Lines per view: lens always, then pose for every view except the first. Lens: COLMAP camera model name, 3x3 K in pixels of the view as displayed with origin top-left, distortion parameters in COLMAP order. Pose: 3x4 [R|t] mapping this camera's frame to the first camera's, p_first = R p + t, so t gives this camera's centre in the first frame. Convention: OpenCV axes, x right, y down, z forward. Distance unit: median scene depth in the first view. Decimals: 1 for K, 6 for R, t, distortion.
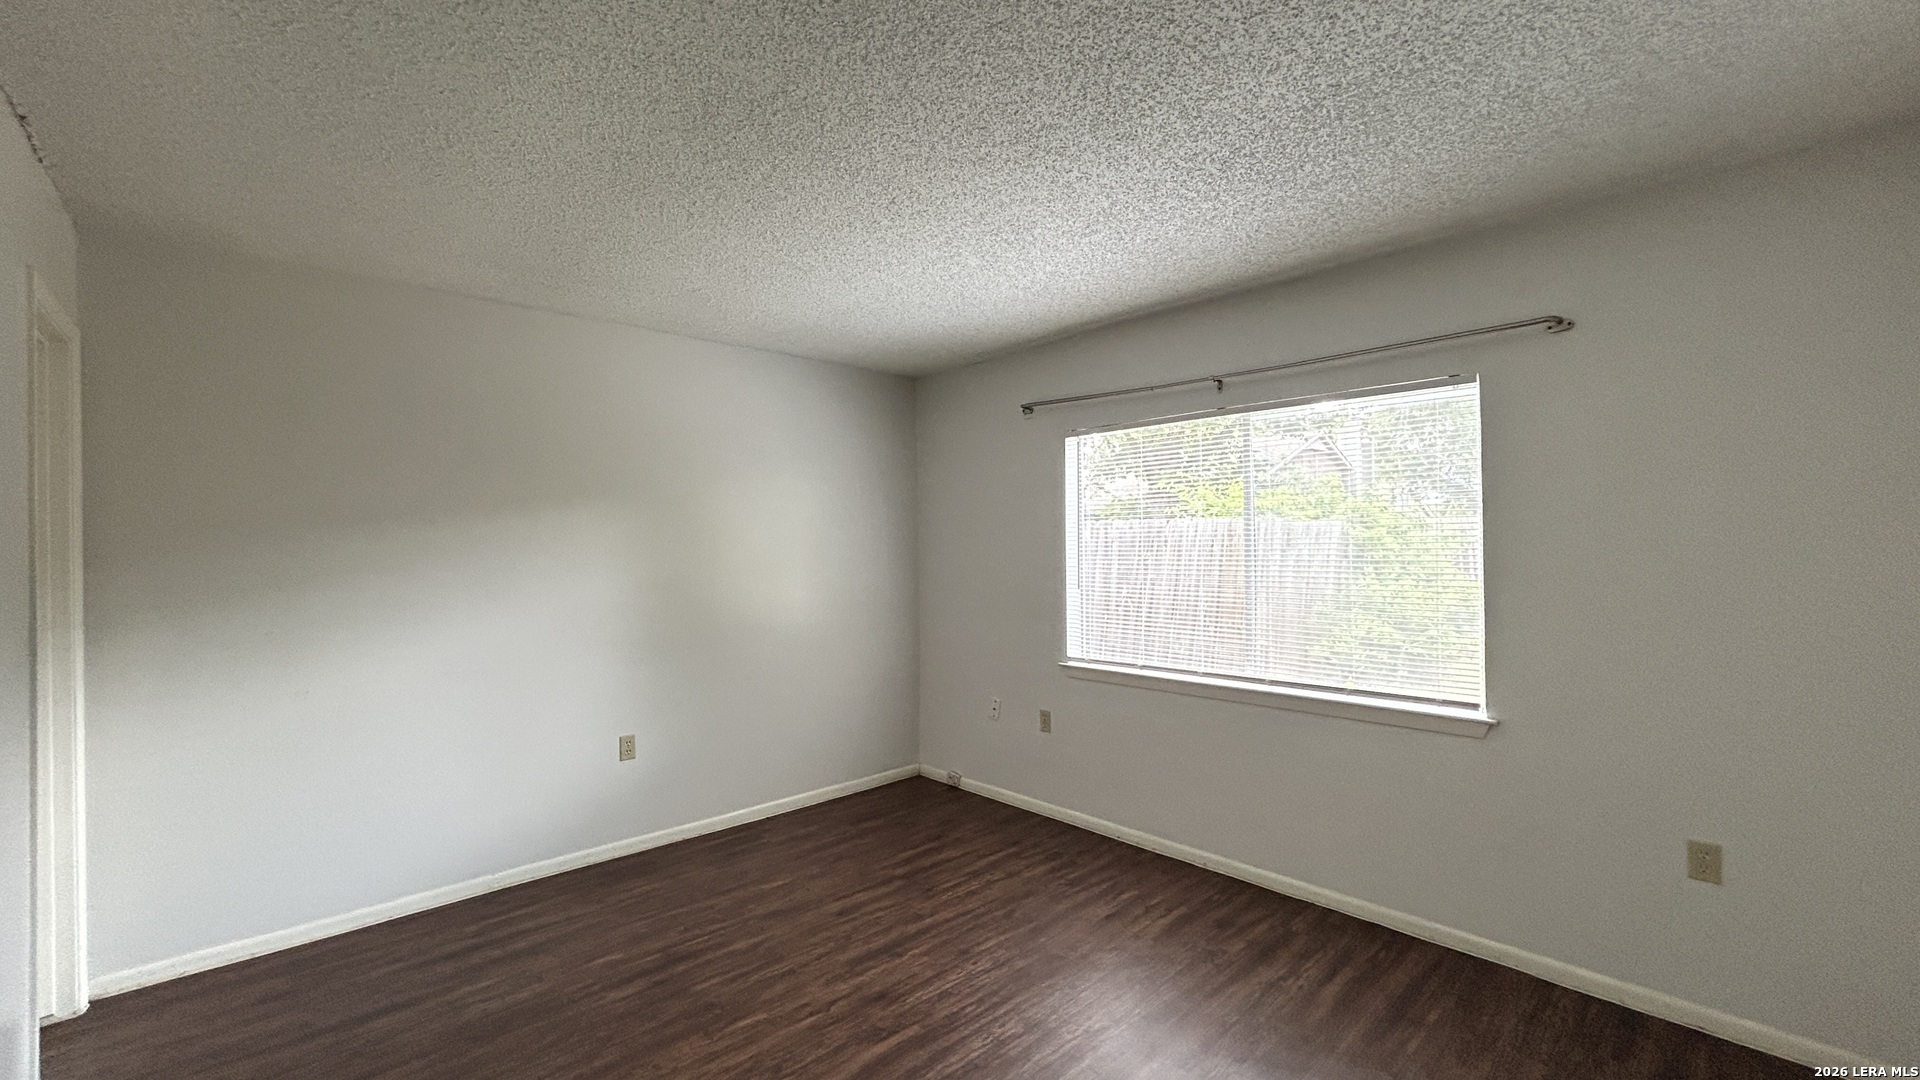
lens RADIAL K [[773.6, 0, 974.1], [0, 773.6, 538.0], [0, 0, 1]] dist [0.000429, 0.002497]
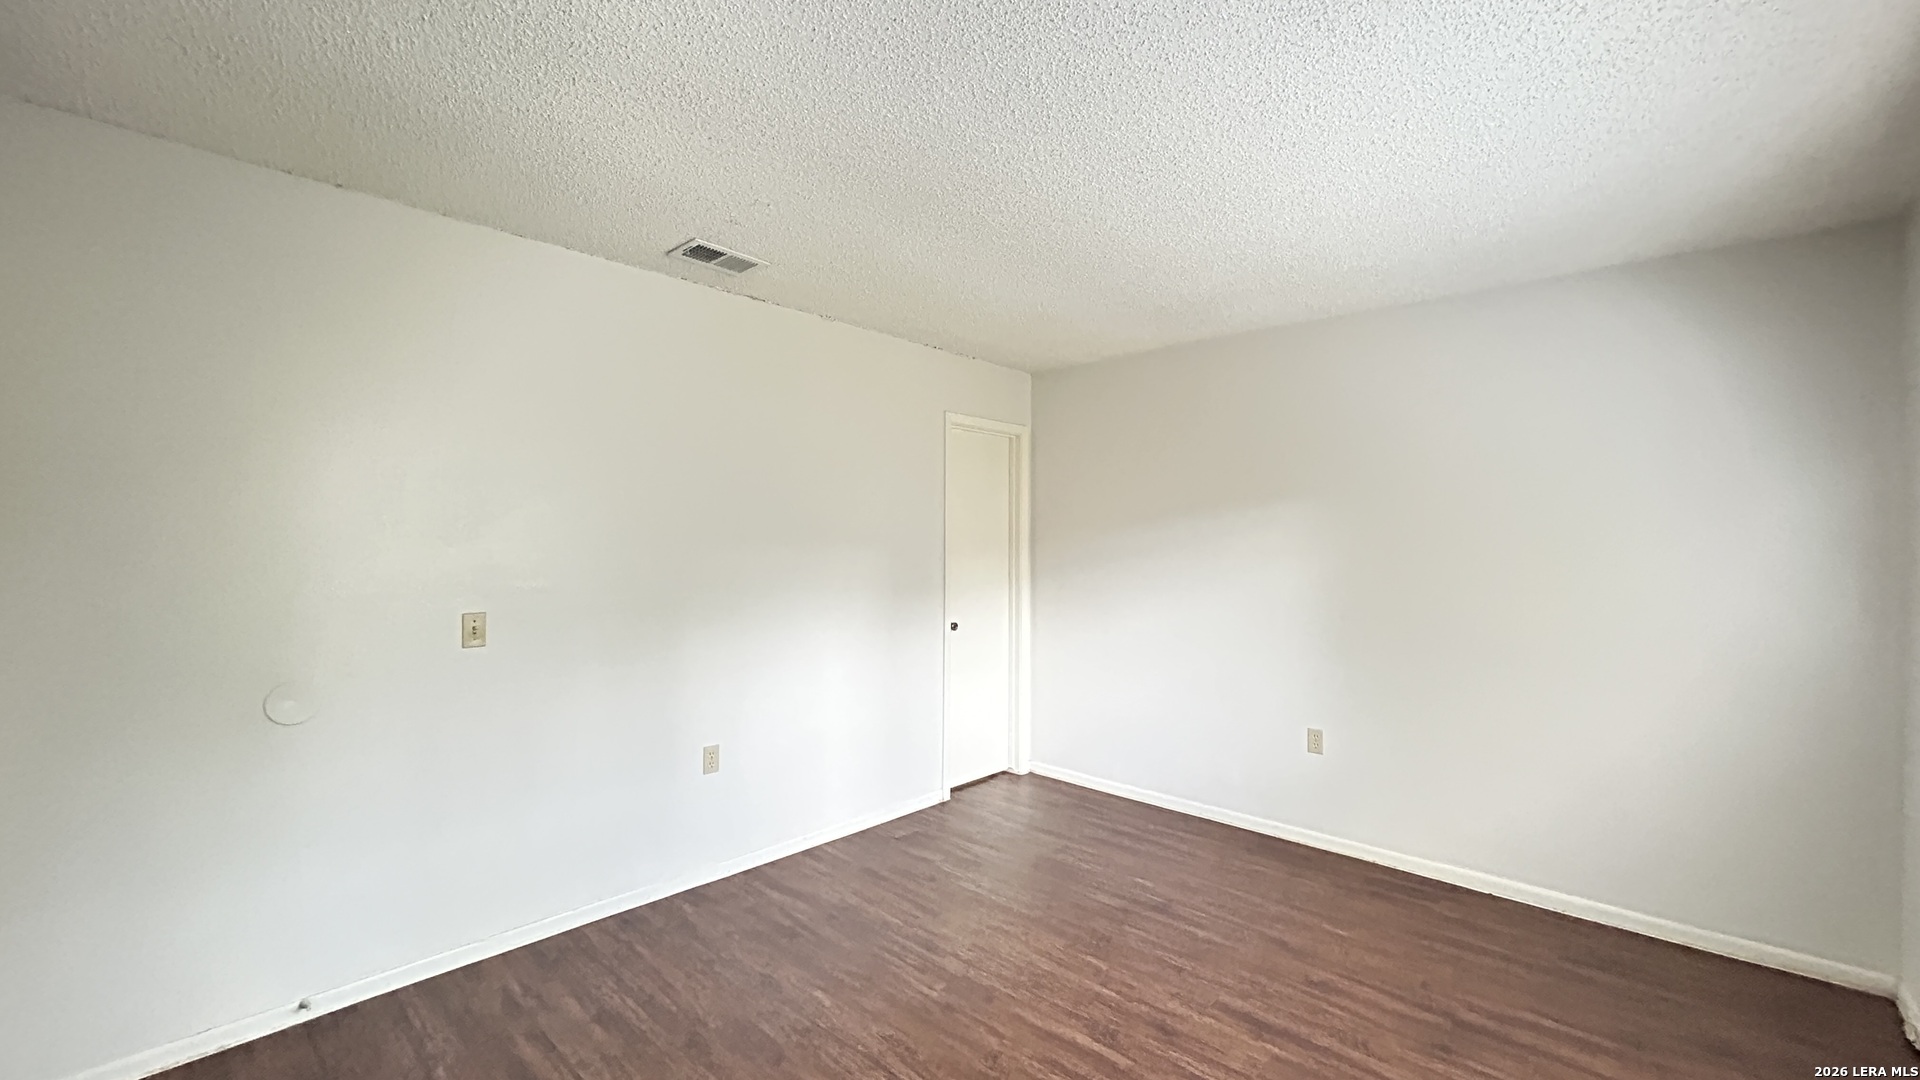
lens RADIAL K [[773.6, 0, 955.0], [0, 773.6, 544.9], [0, 0, 1]] dist [0.000429, 0.002497]
pose [[0.059581, 0.016773, -0.998083, 0.642015], [0.006519, 0.999831, 0.017191, -0.010133], [0.998202, -0.007530, 0.059462, 0.564532]]
